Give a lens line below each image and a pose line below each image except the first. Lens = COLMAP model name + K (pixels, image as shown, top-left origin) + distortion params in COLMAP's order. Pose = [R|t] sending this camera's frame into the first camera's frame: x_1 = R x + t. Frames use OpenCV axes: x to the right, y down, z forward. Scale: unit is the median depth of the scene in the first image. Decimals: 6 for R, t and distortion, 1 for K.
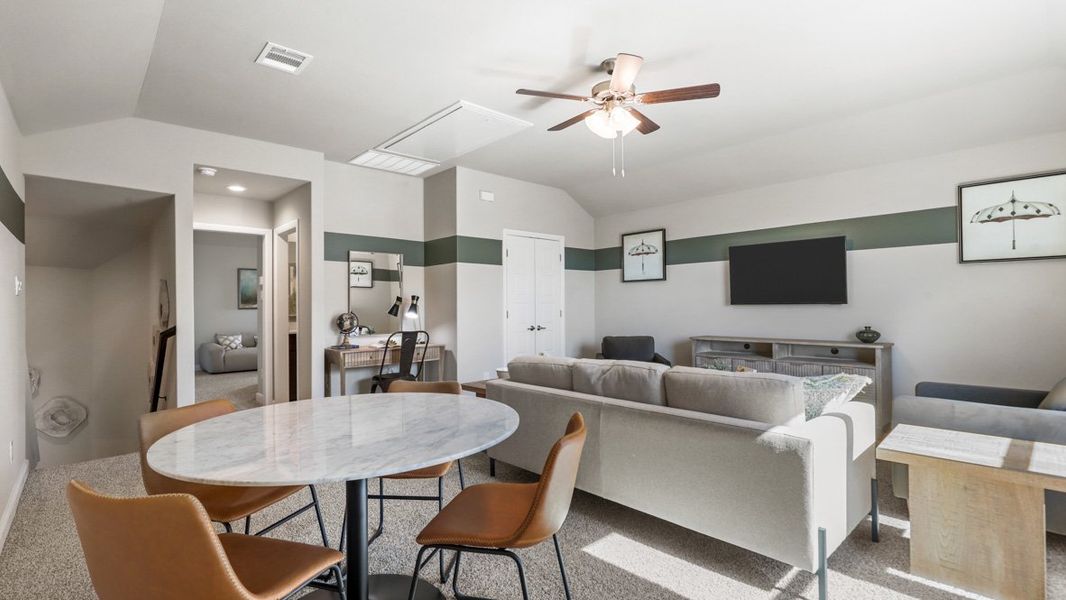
lens RADIAL K [[484.4, 0, 533.6], [0, 484.4, 298.1], [0, 0, 1]] dist [0.001665, 0.000054]
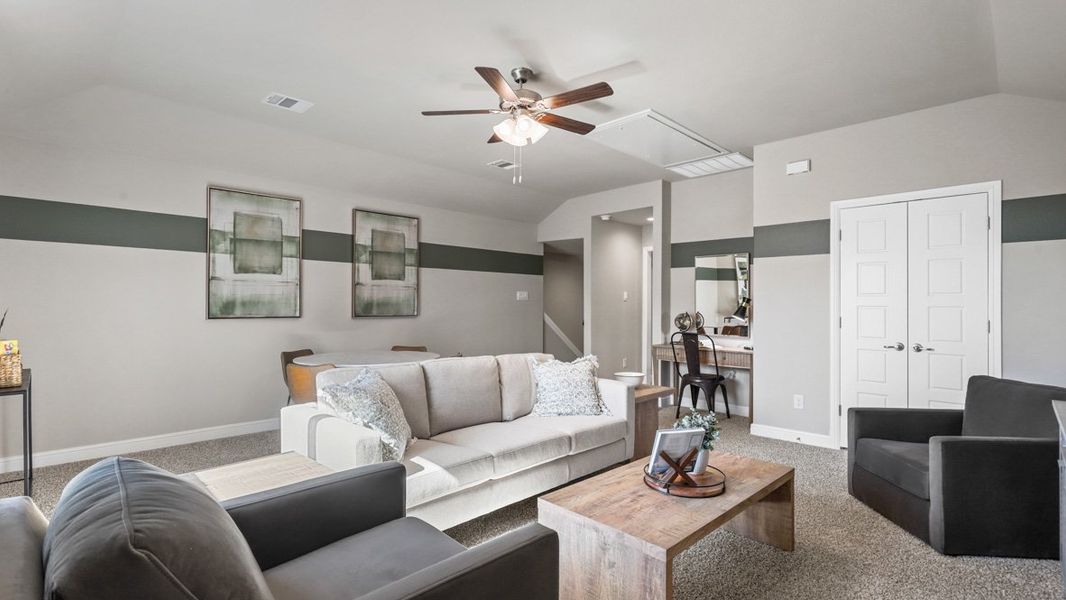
lens RADIAL K [[484.4, 0, 530.5], [0, 484.4, 301.9], [0, 0, 1]] dist [0.001665, 0.000054]
pose [[0.012630, 0.011387, -0.999855, 0.654958], [0.004335, 0.999925, 0.011443, -0.005615], [0.999911, -0.004479, 0.012580, 0.543904]]
